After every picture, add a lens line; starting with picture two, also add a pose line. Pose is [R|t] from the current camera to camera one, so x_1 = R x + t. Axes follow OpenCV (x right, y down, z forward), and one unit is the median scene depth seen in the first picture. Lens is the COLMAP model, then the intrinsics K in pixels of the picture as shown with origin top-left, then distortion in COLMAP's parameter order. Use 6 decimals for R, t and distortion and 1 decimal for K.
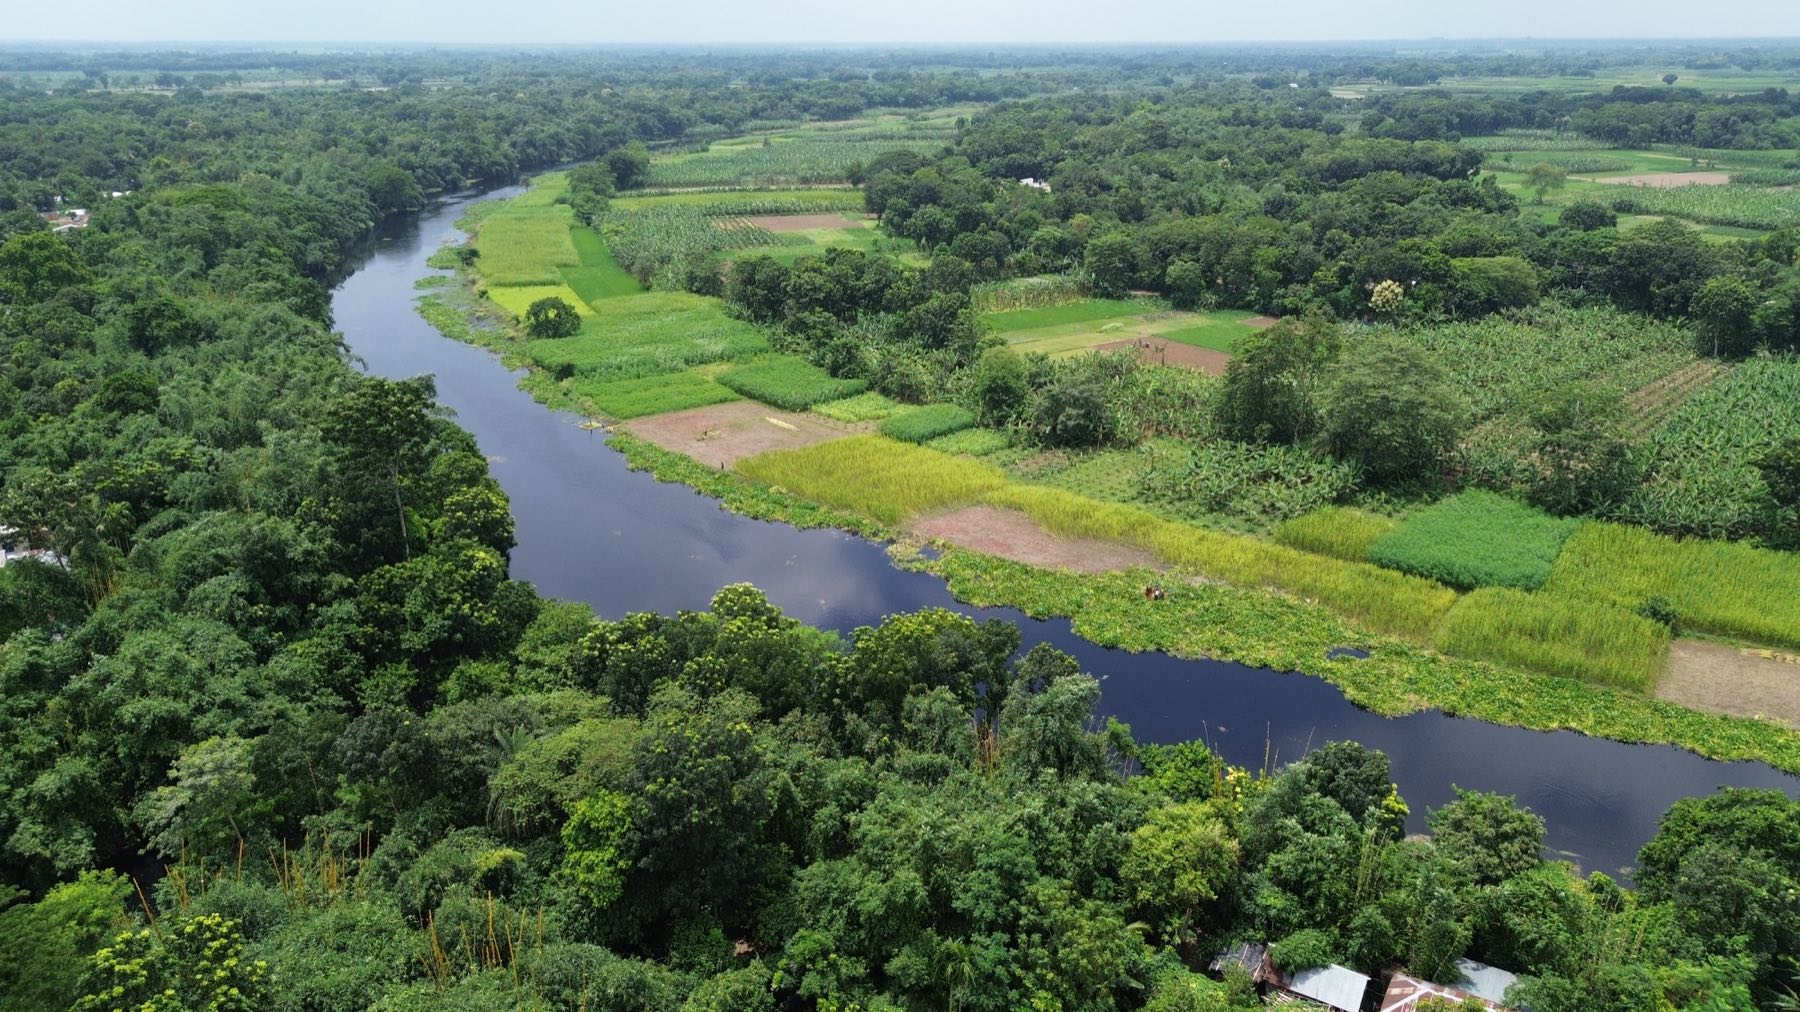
lens RADIAL K [[1281.4, 0, 900.0], [0, 1281.4, 506.0], [0, 0, 1]] dist [0.089639, -0.092196]
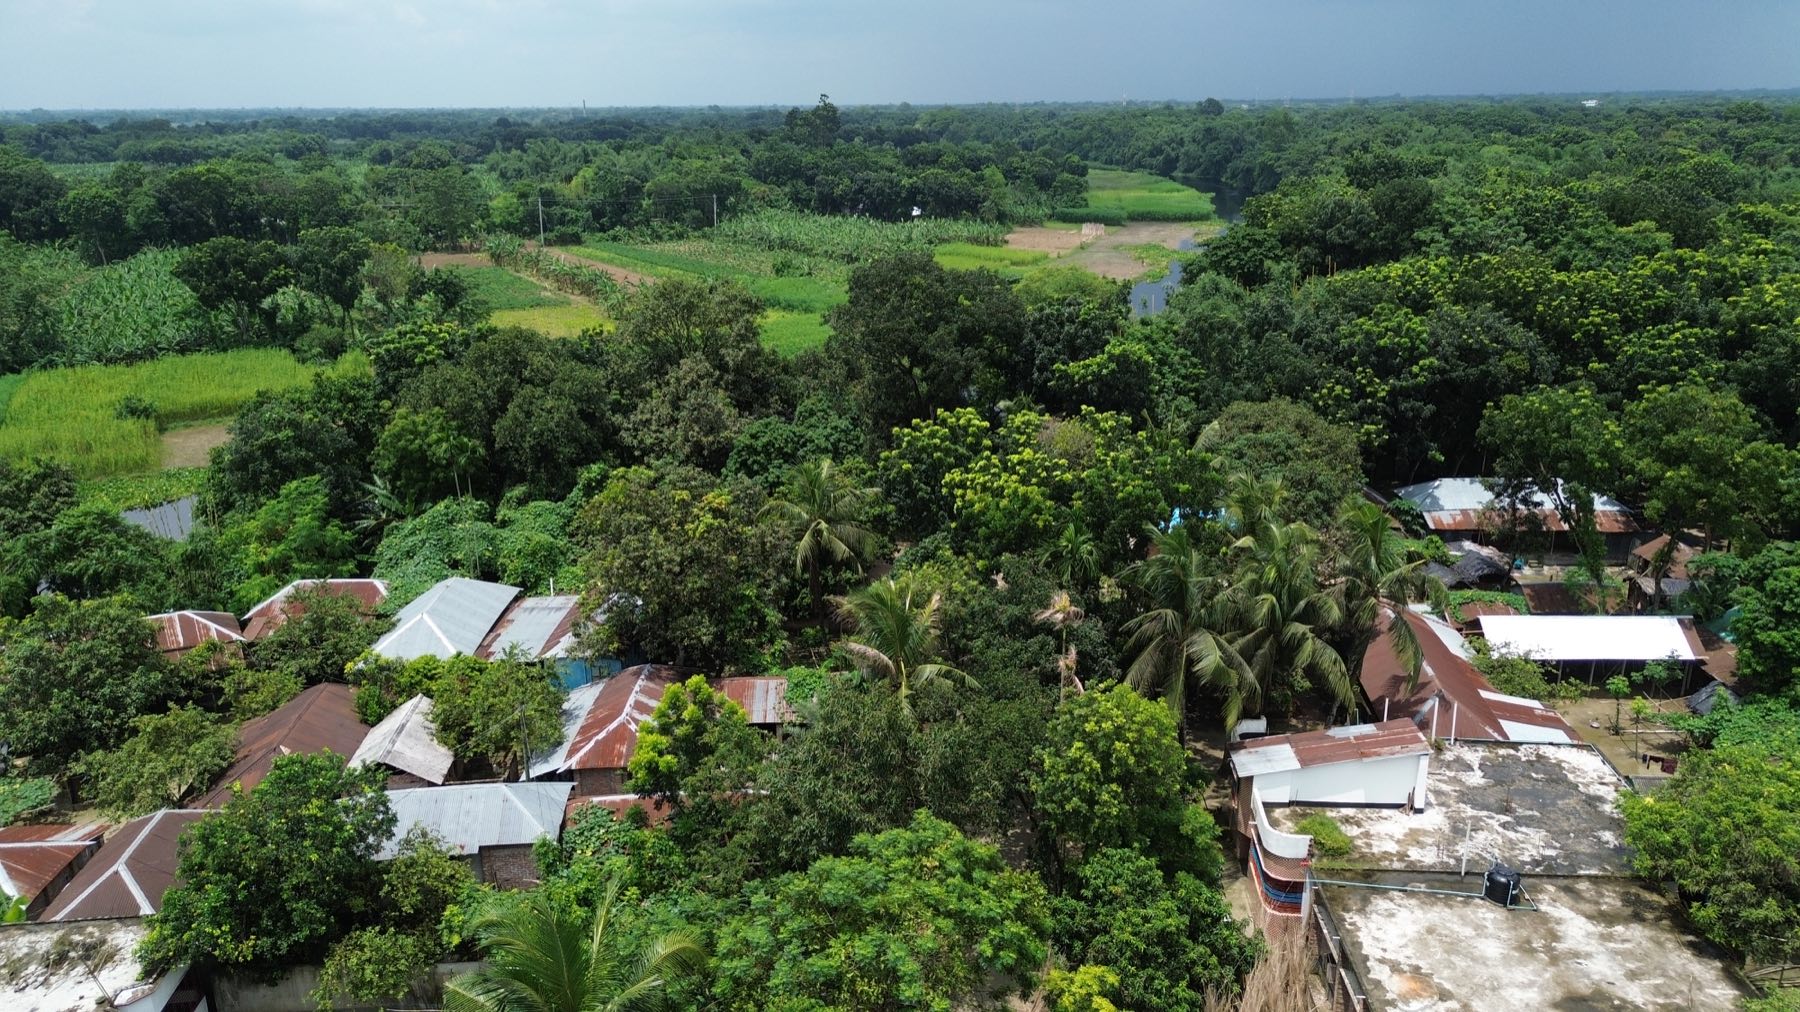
lens RADIAL K [[1288.3, 0, 894.5], [0, 1288.3, 509.1], [0, 0, 1]] dist [0.057659, -0.040301]
pose [[0.446637, -0.270037, 0.852992, 0.000356], [0.315344, 0.939700, 0.132369, 0.195206], [-0.837301, 0.209864, 0.504860, 0.079453]]
